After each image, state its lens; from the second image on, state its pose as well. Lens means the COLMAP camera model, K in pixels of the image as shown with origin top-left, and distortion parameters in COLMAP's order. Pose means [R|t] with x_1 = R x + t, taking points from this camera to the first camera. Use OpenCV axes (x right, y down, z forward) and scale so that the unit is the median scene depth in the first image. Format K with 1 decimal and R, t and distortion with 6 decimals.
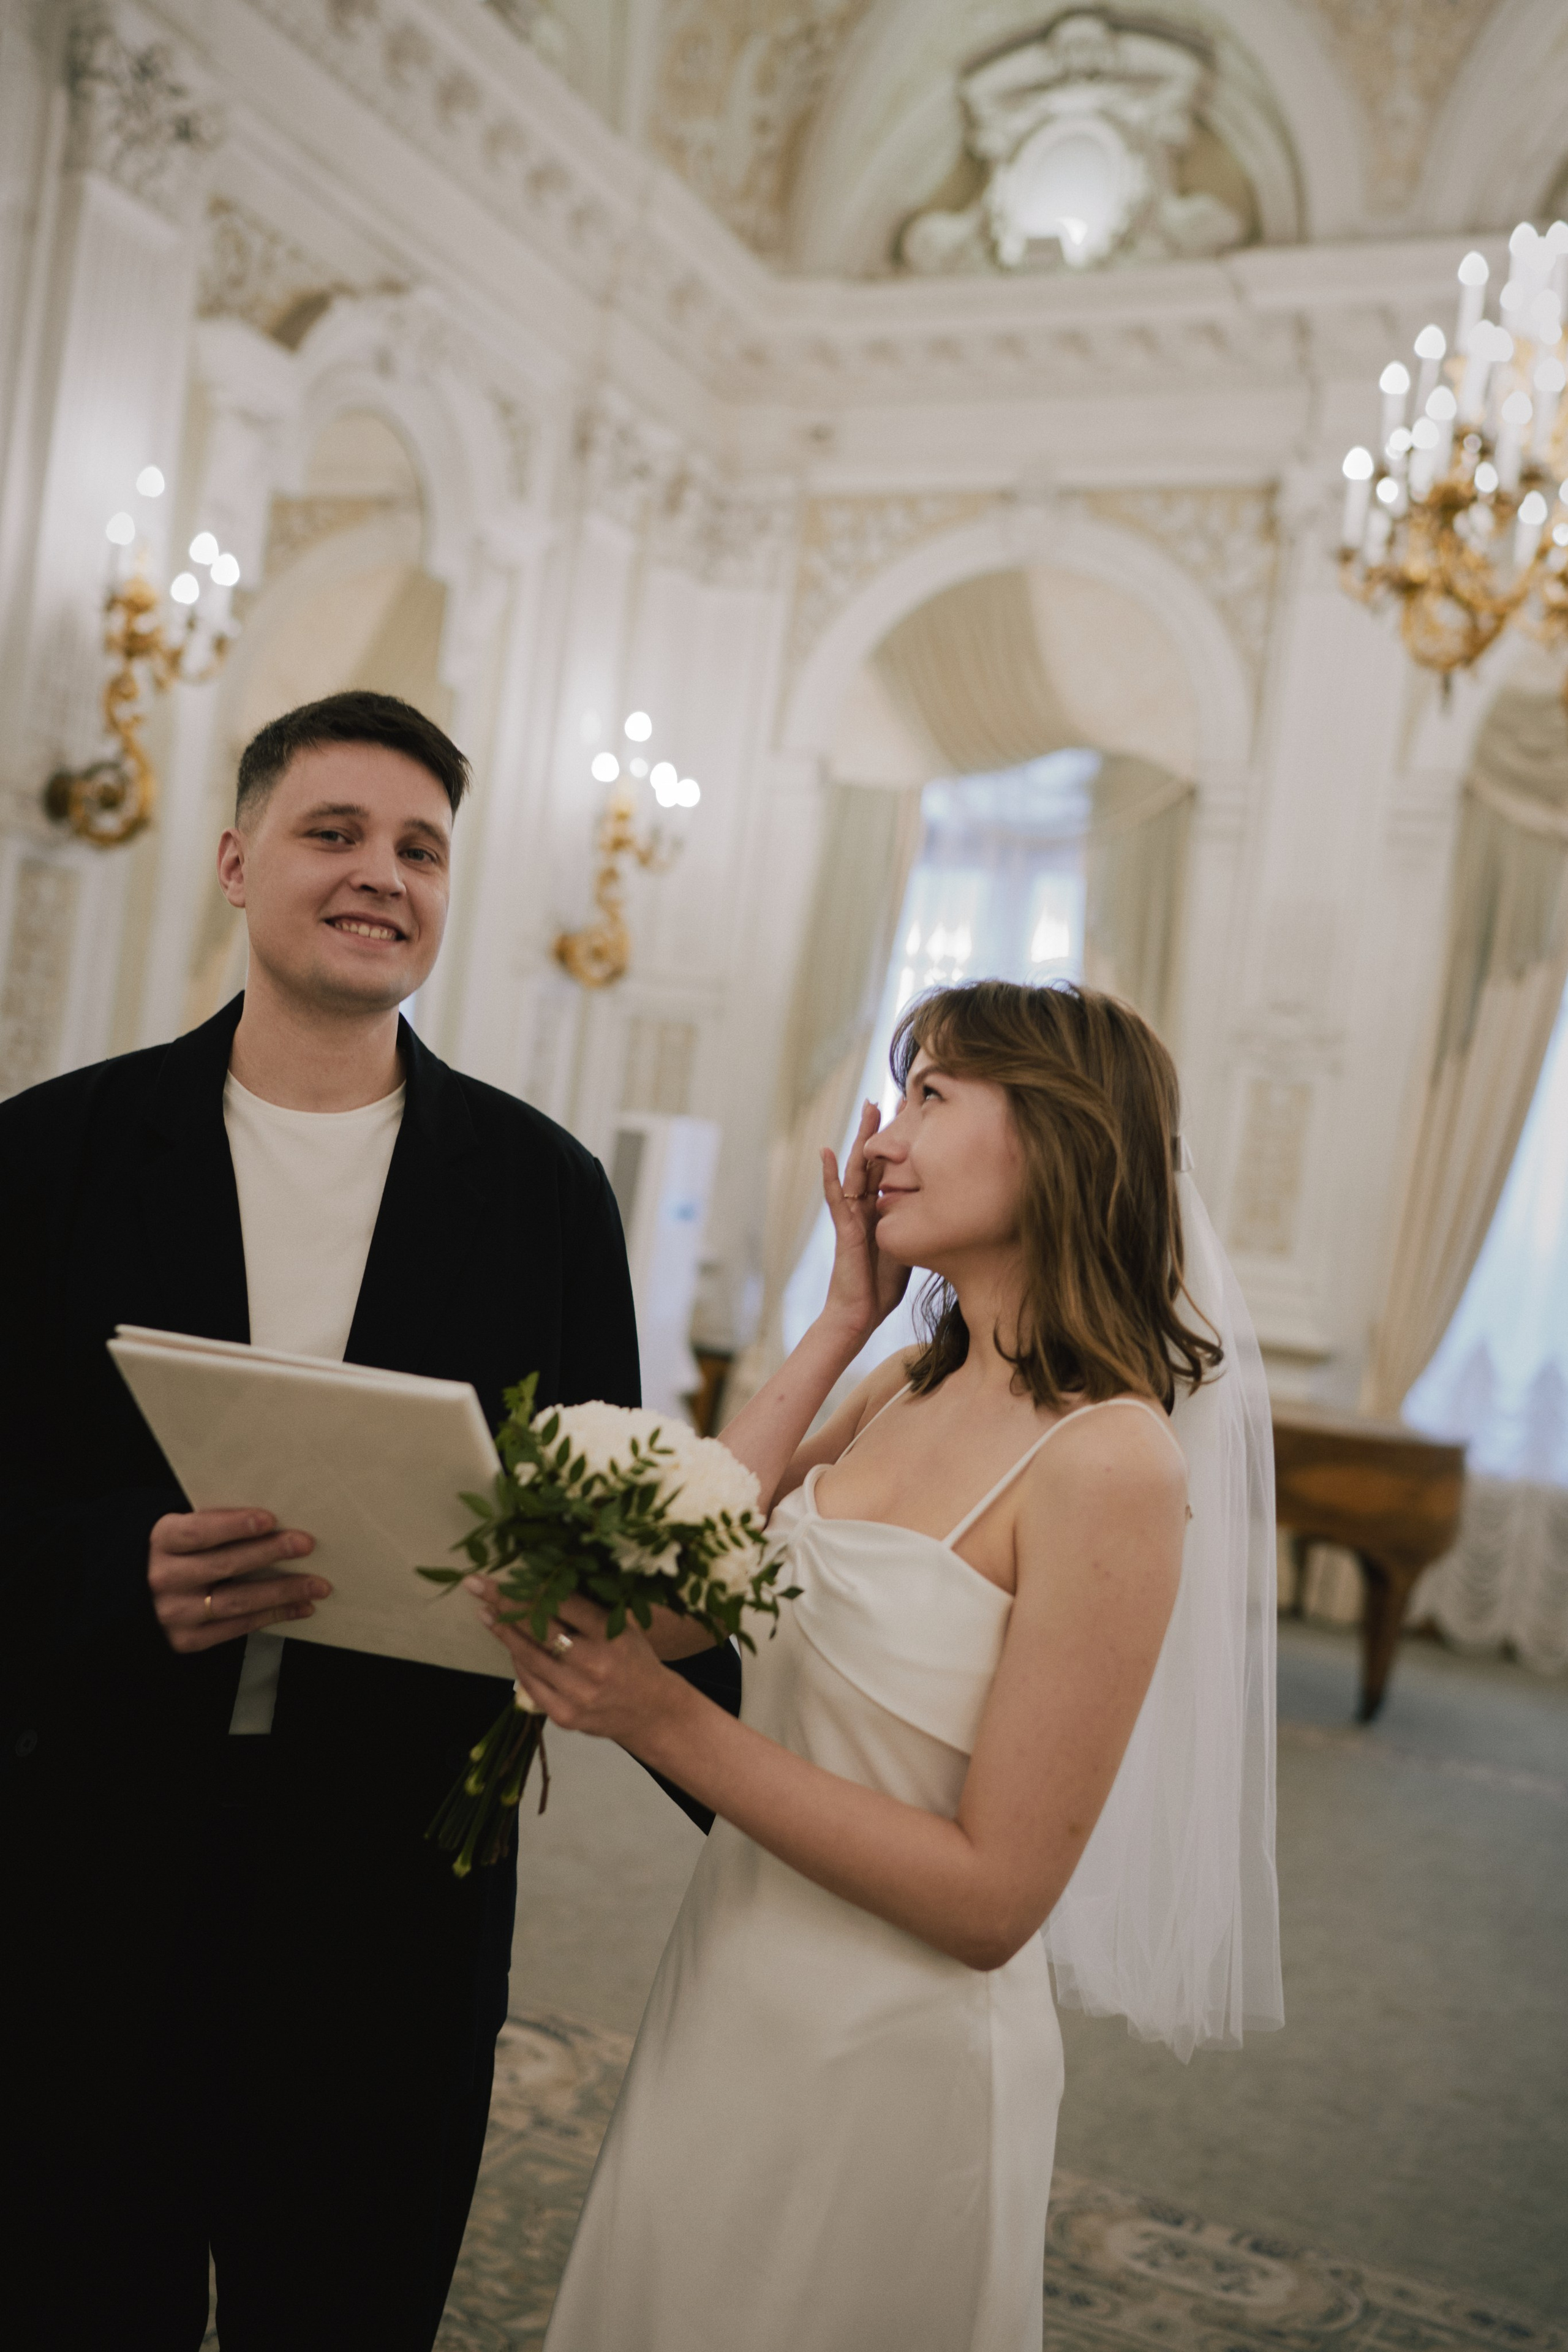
lens RADIAL K [[2244.6, 0, 784.0], [0, 2244.6, 1176.0], [0, 0, 1]] dist [0.043230, 0.001959]
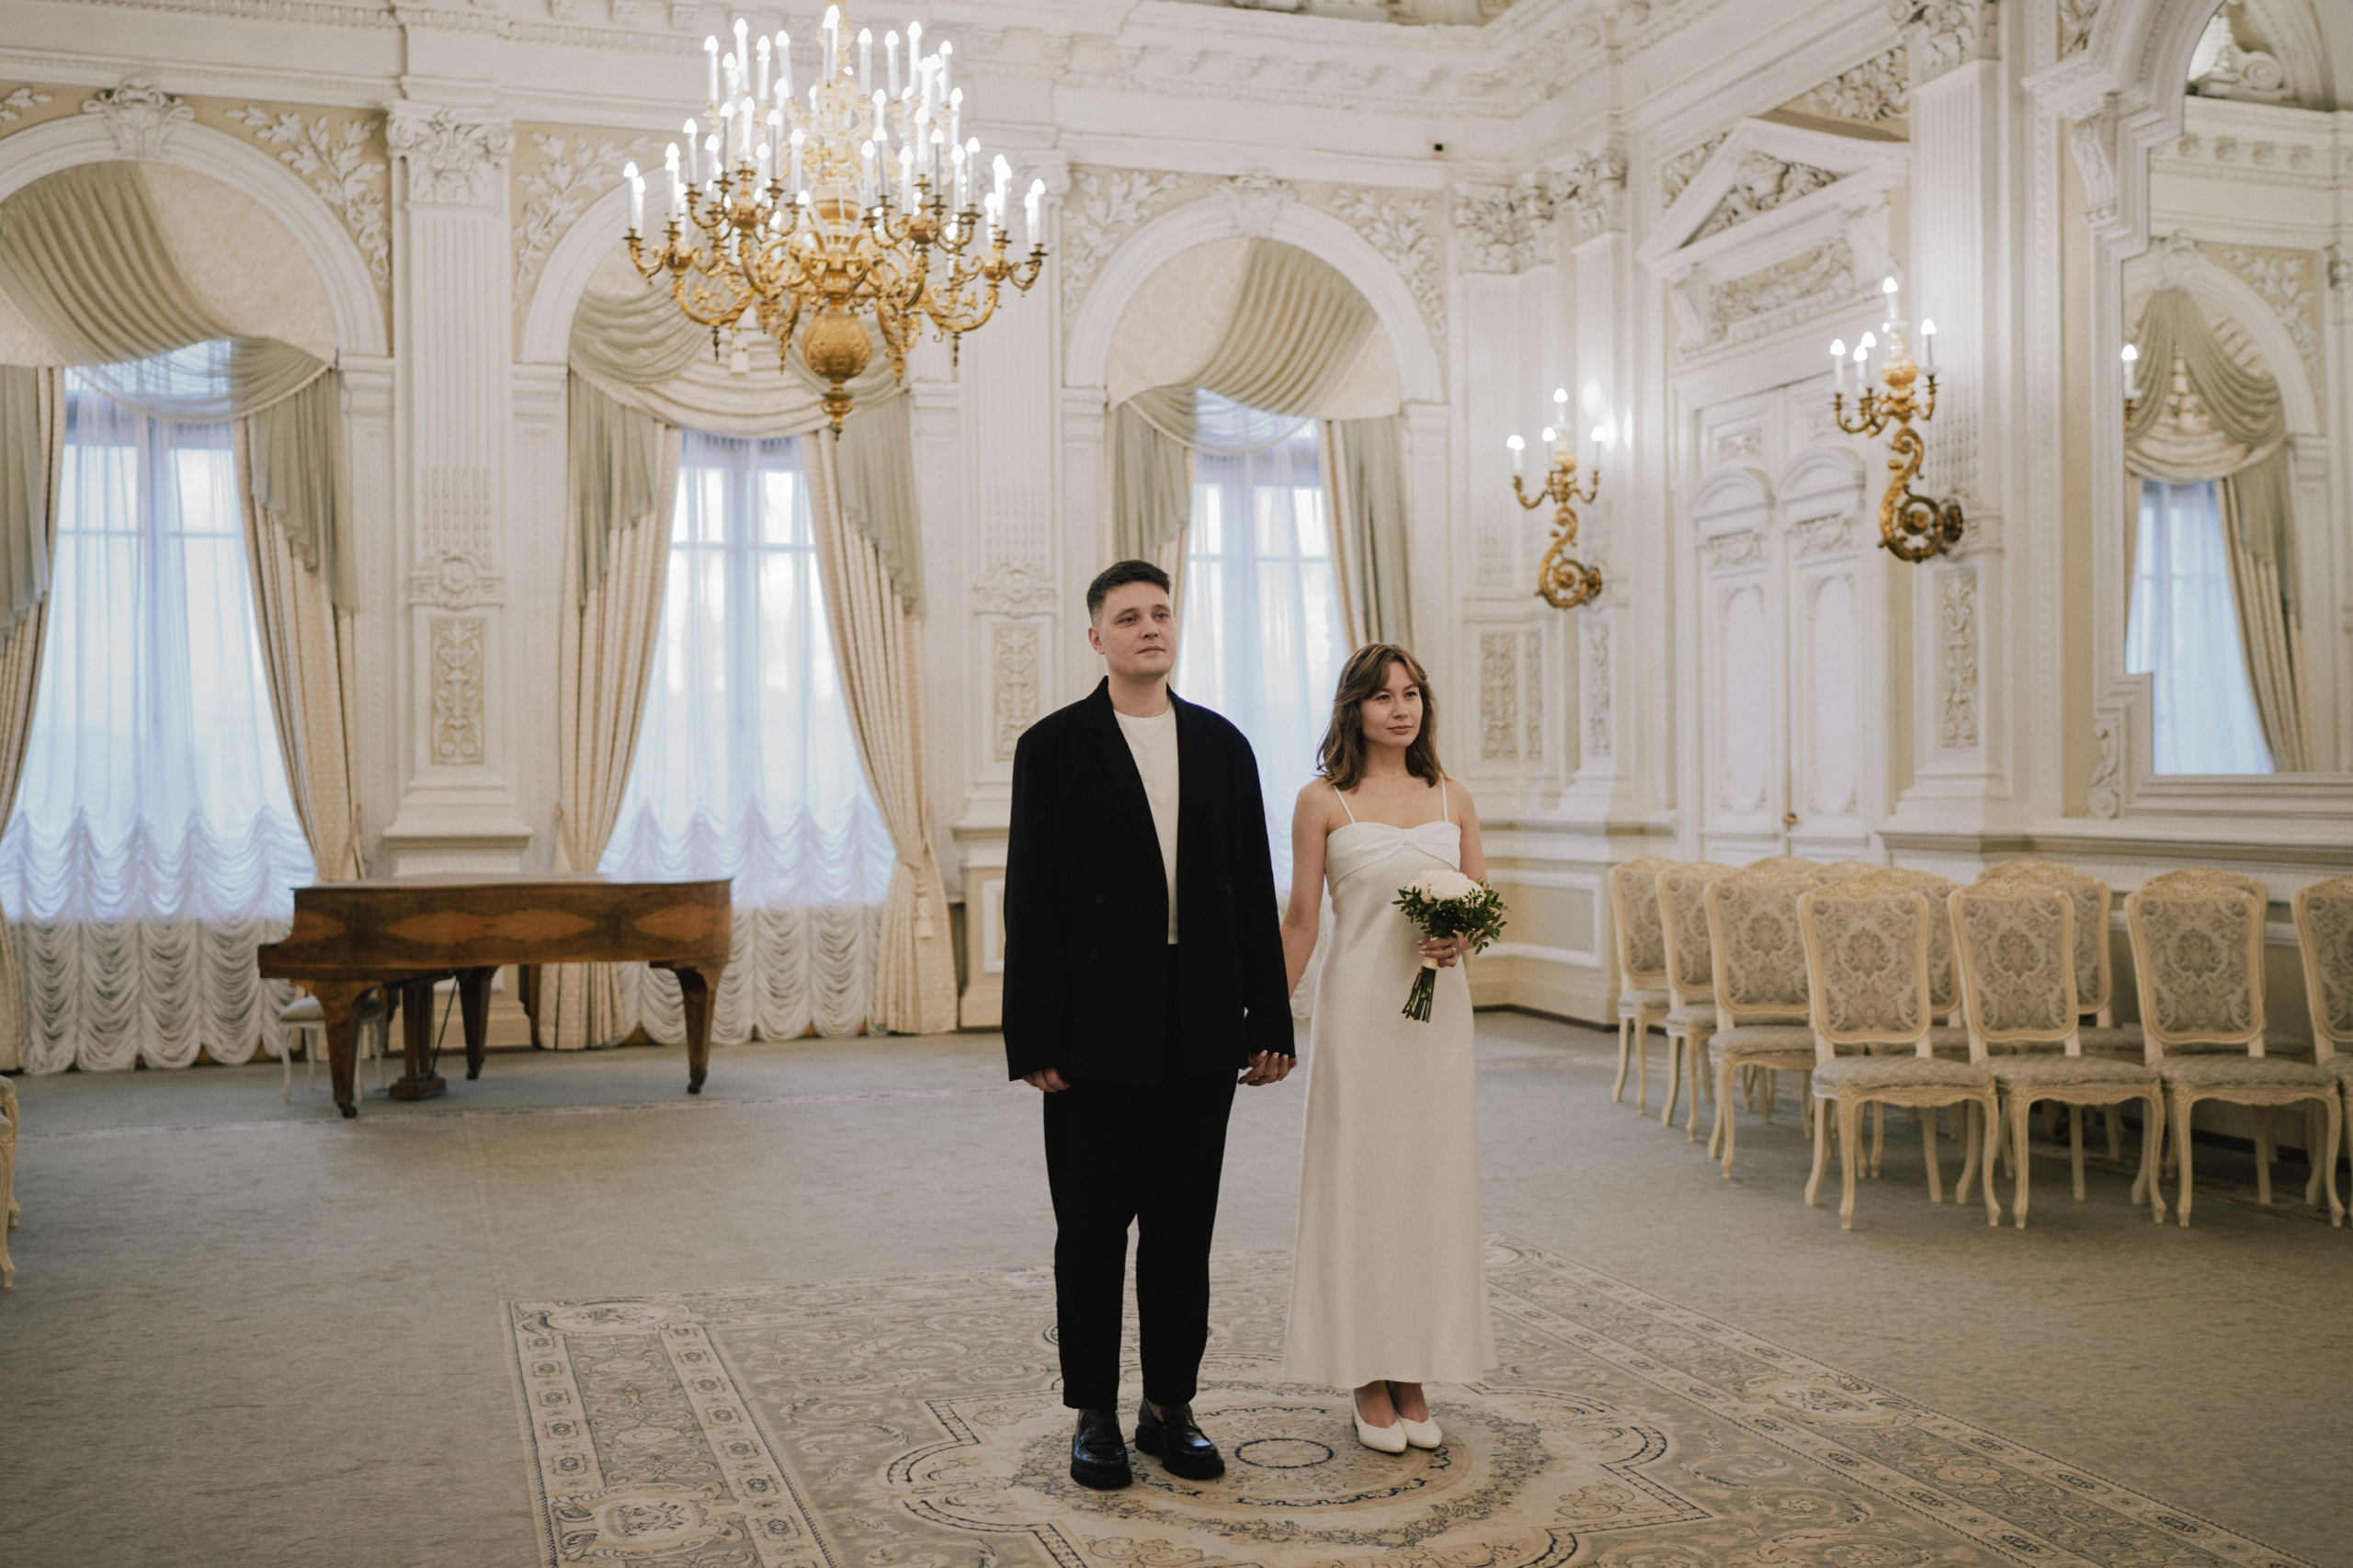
lens RADIAL K [[2382.5, 0, 1176.5], [0, 2382.5, 784.0], [0, 0, 1]] dist [0.010937, 0.010346]
pose [[0.731877, -0.132472, 0.668437, -0.359429], [0.095478, 0.991181, 0.091894, -0.035487], [-0.674715, -0.003434, 0.738071, -0.197180]]
